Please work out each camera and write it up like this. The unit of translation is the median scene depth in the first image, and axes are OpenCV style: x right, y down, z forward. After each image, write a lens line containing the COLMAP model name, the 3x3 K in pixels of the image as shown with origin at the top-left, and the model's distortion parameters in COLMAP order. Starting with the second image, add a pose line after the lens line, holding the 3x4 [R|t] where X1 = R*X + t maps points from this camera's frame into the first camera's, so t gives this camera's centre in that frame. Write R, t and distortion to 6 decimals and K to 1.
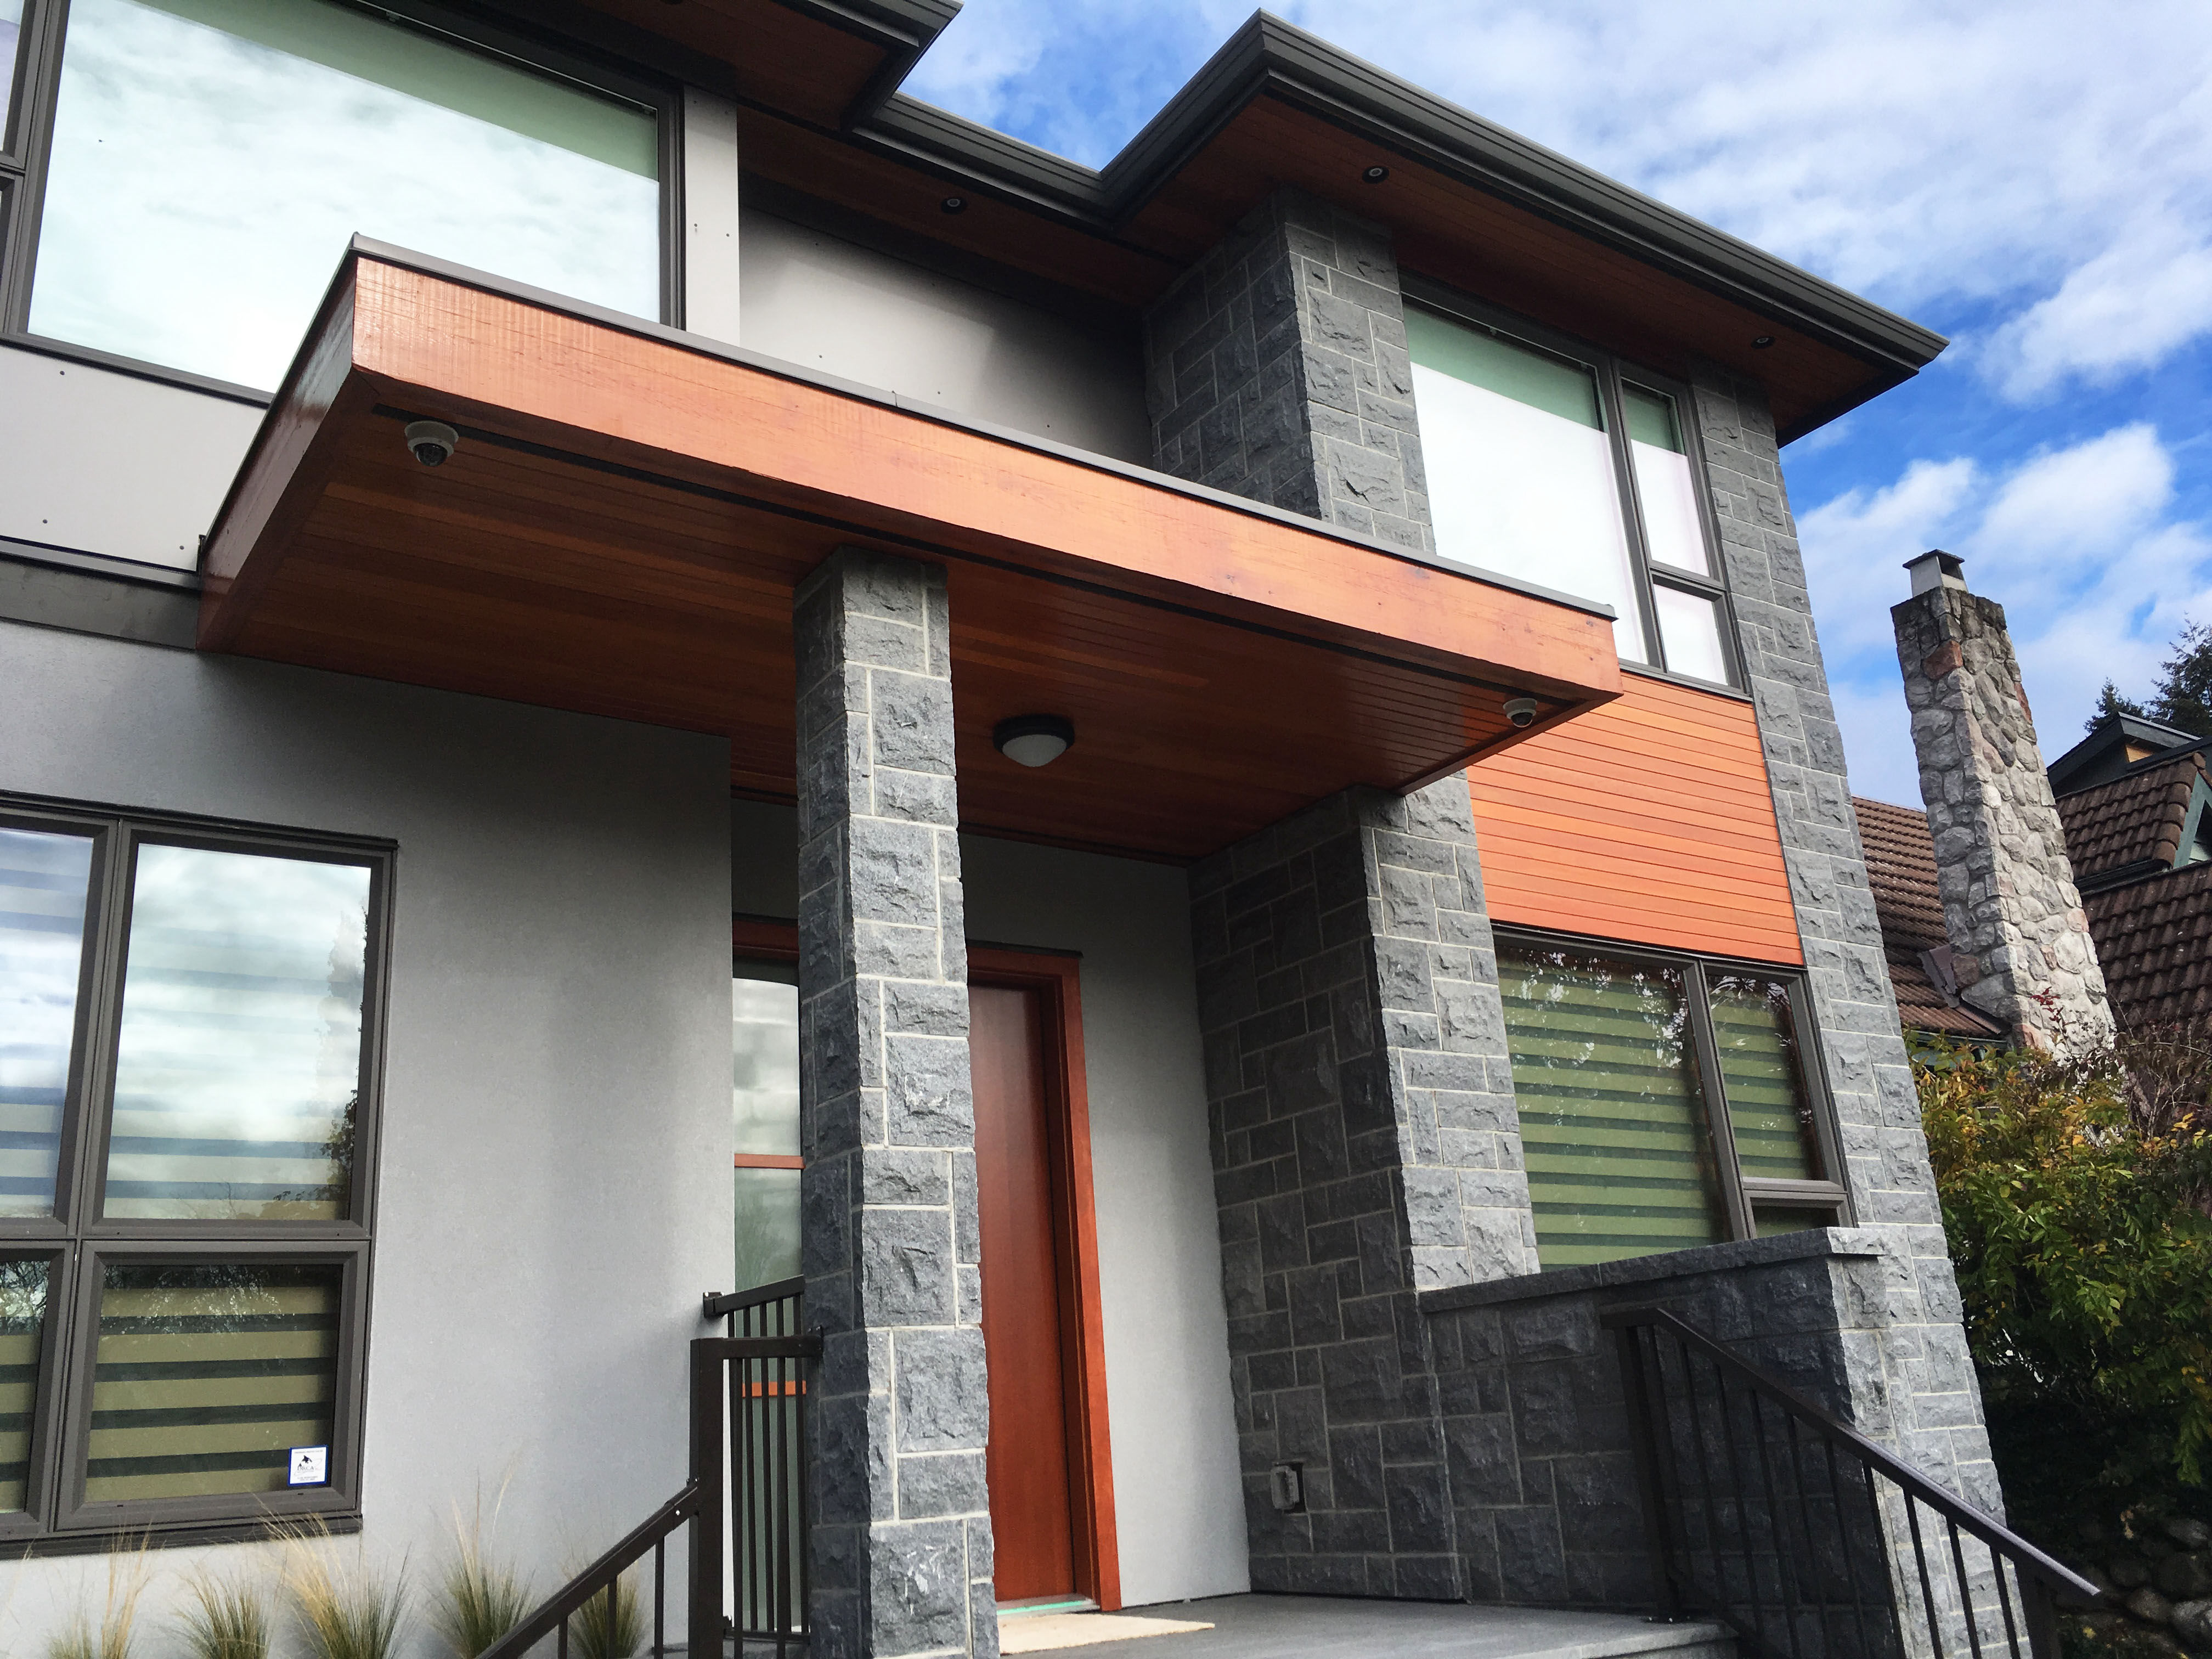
lens RADIAL K [[1872.6, 0, 1118.2], [0, 1872.6, 856.0], [0, 0, 1]] dist [0.075097, -0.093747]
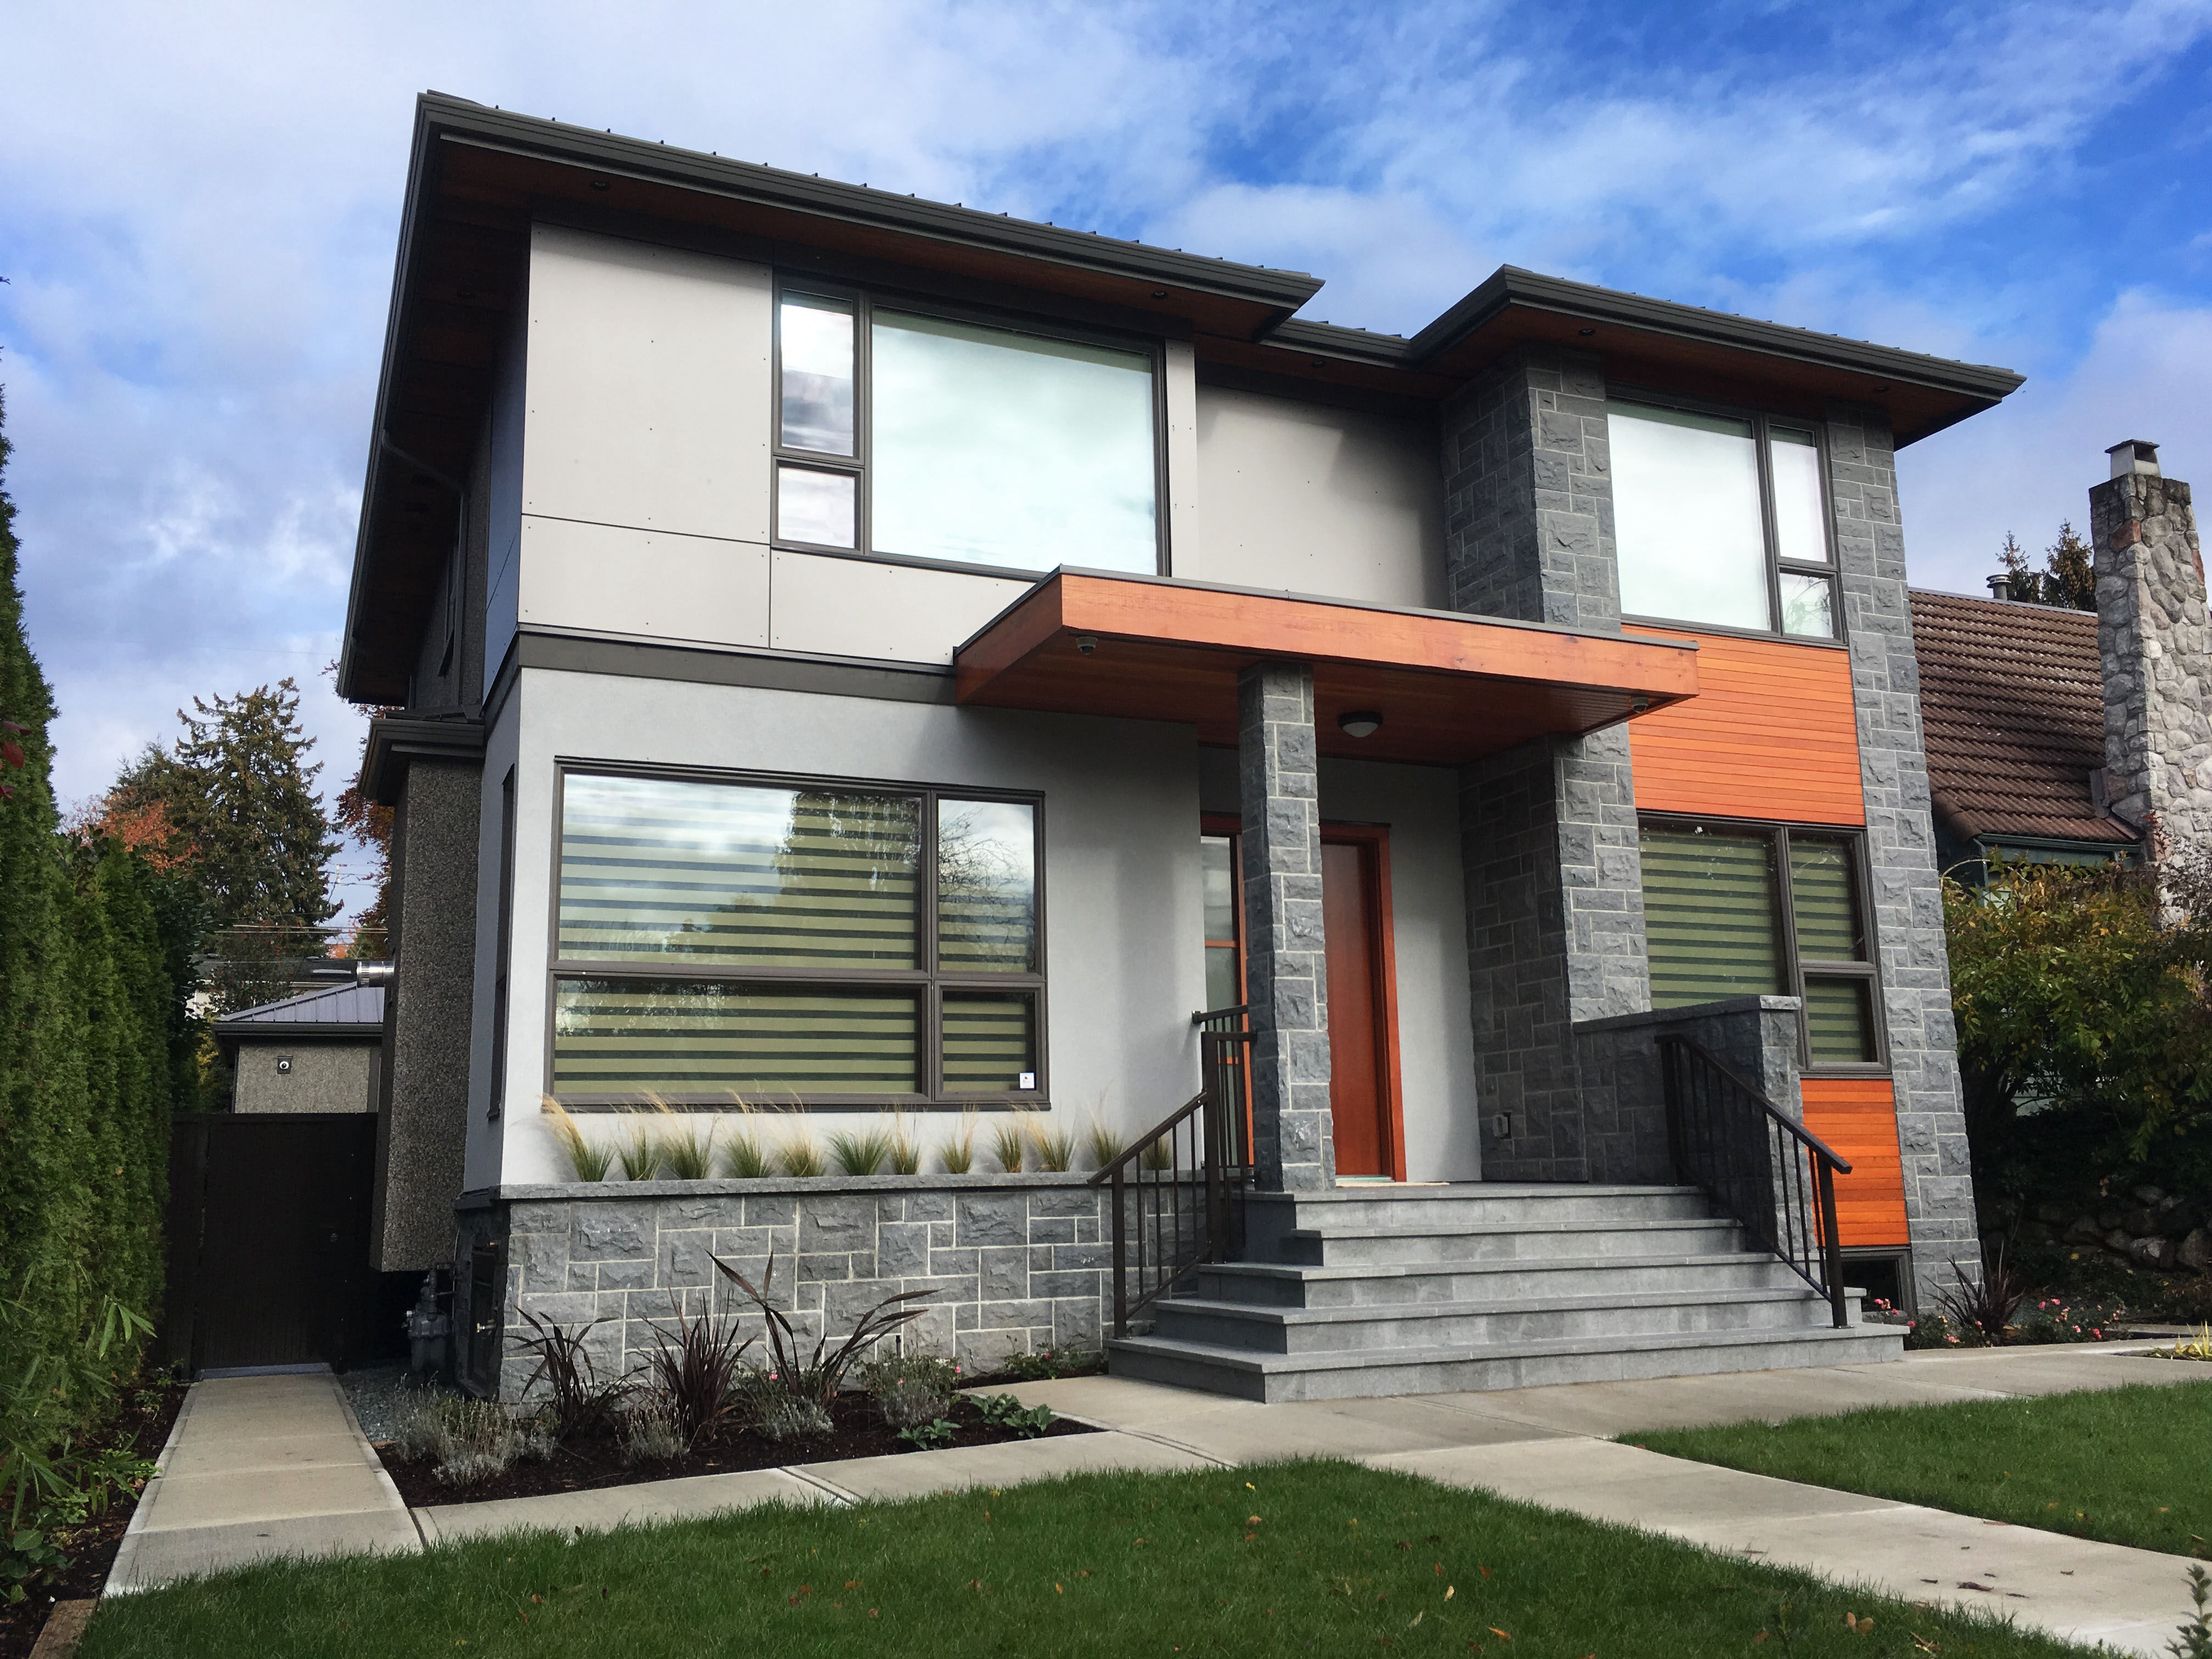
lens RADIAL K [[1872.6, 0, 1108.3], [0, 1872.6, 885.2], [0, 0, 1]] dist [0.075097, -0.093747]
pose [[0.980379, 0.016133, -0.196462, 0.072234], [0.015761, 0.987040, 0.159702, -0.190424], [0.196492, -0.159664, 0.967418, -0.799395]]
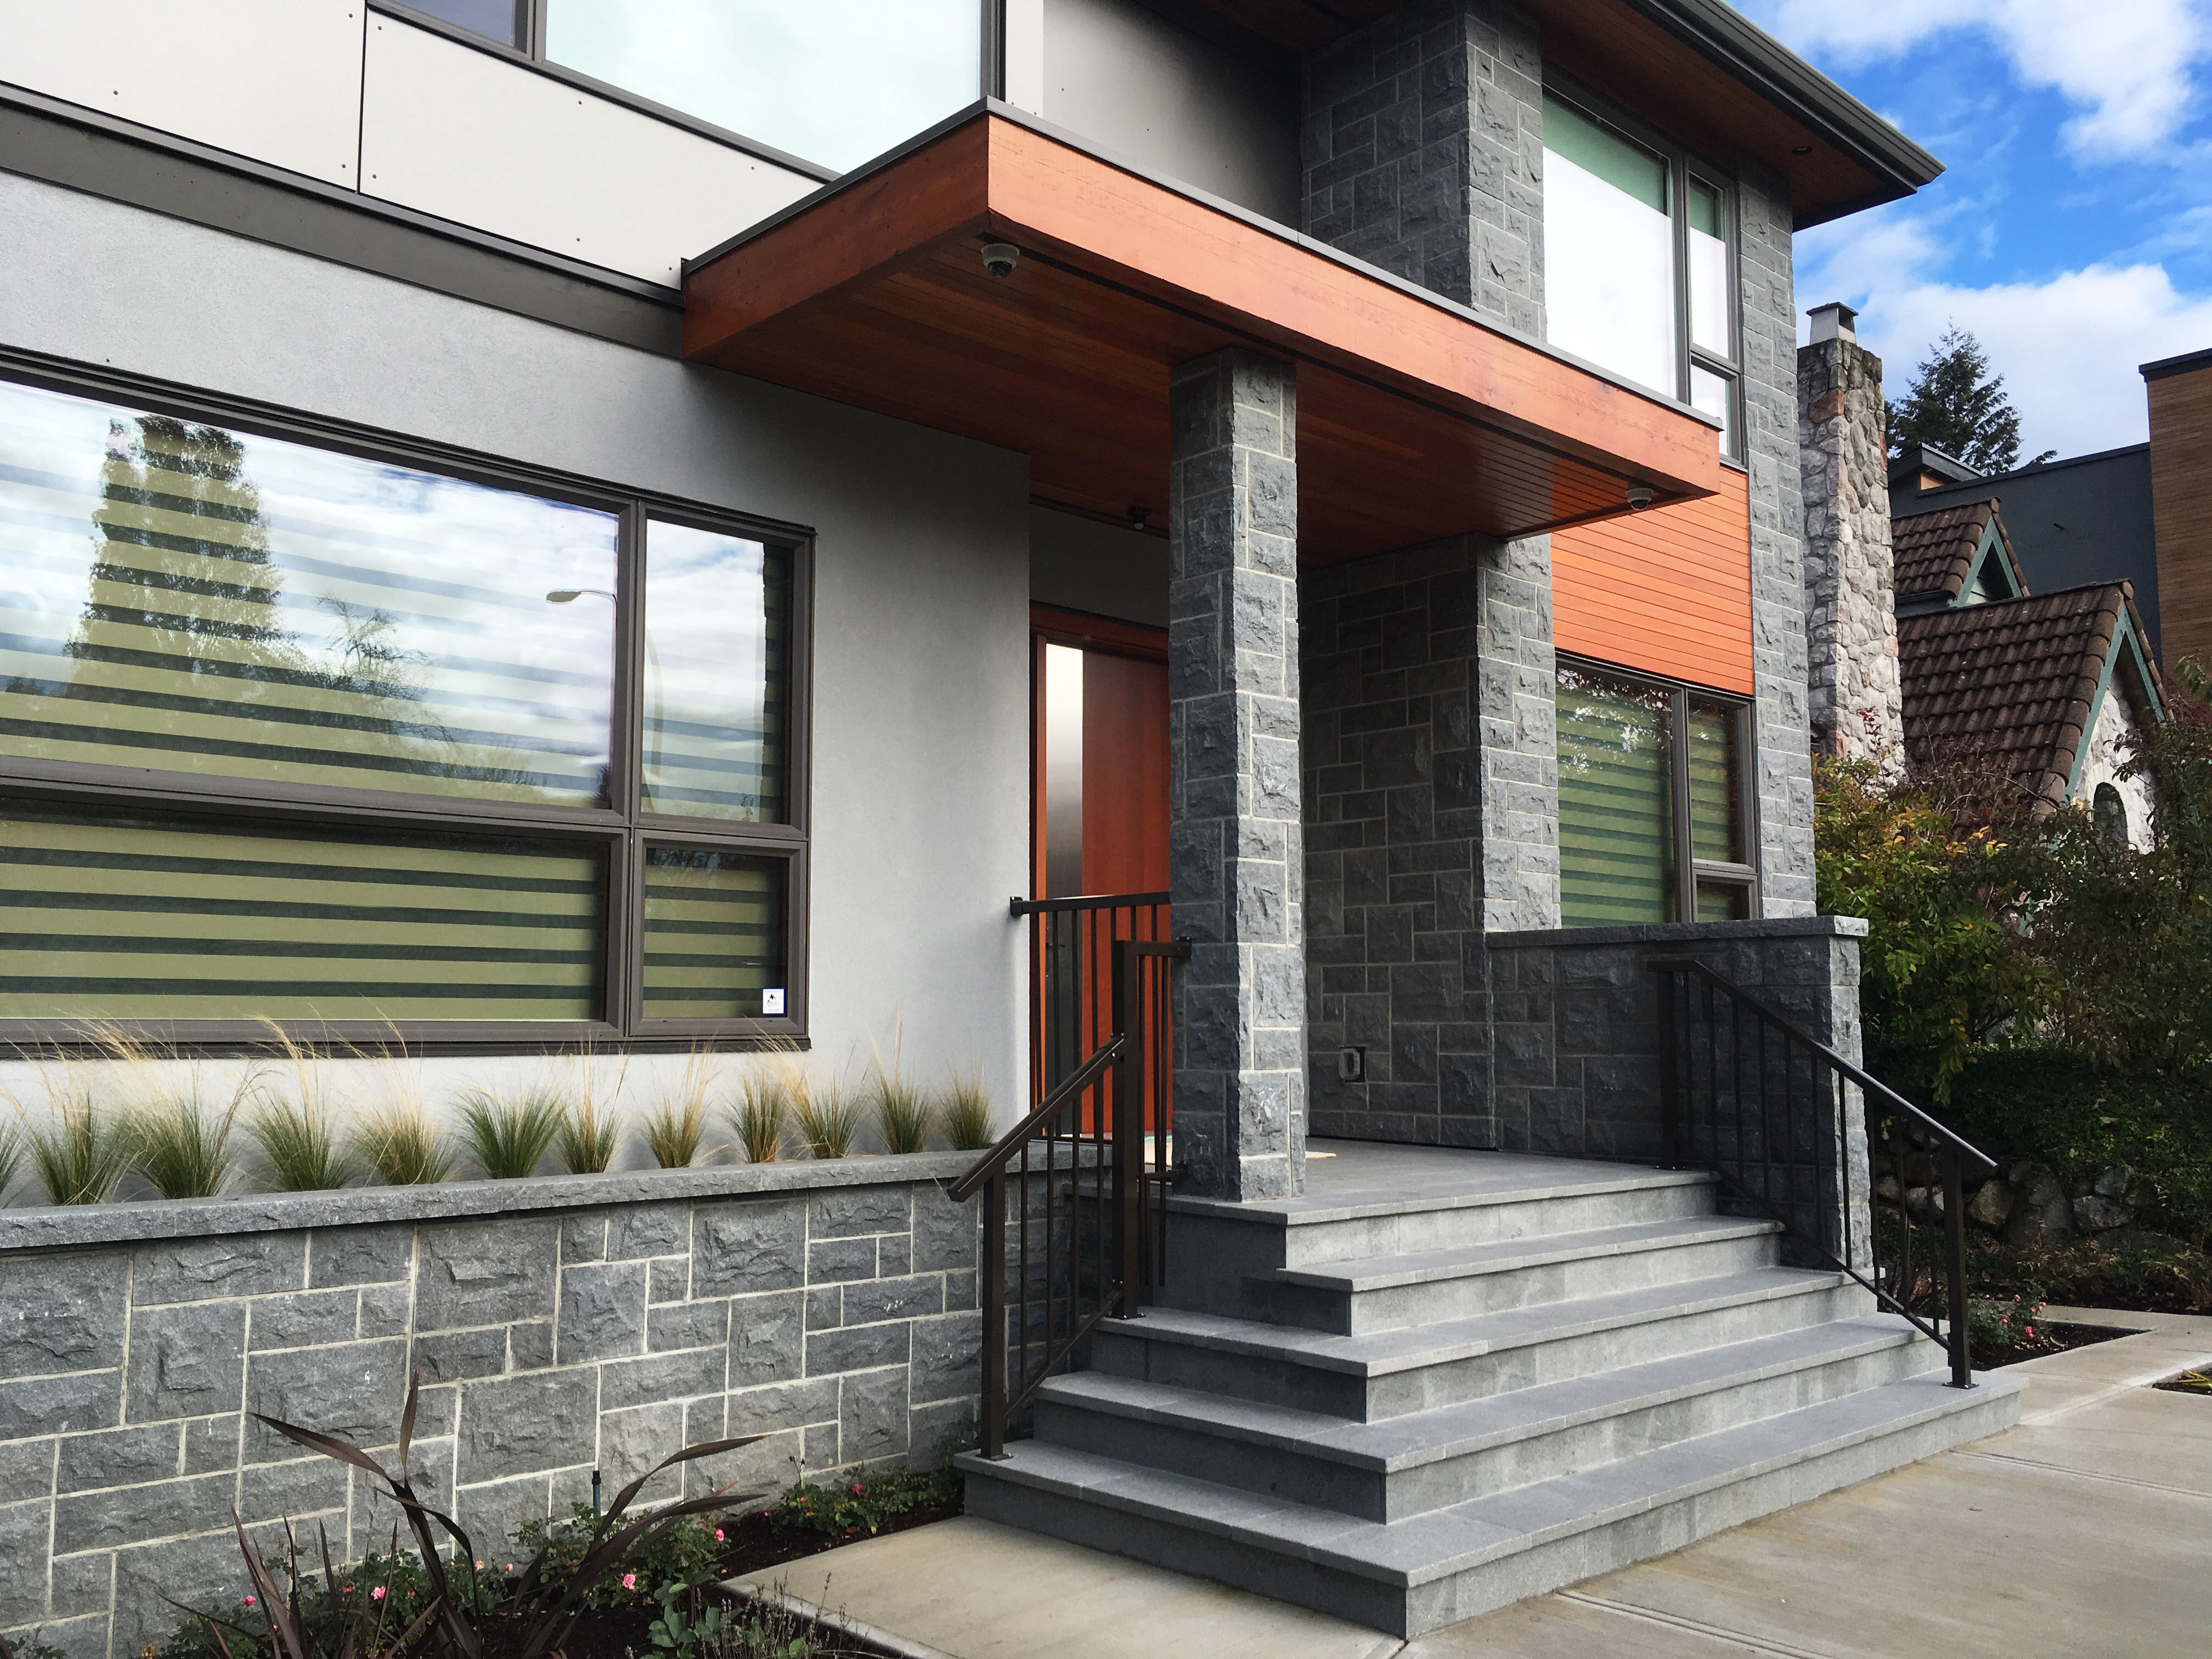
lens RADIAL K [[1872.6, 0, 1110.6], [0, 1872.6, 865.2], [0, 0, 1]] dist [0.075097, -0.093747]
pose [[0.985919, 0.080211, 0.146727, -0.290504], [-0.110444, 0.971183, 0.211199, -0.062748], [-0.125559, -0.224430, 0.966367, -0.228799]]
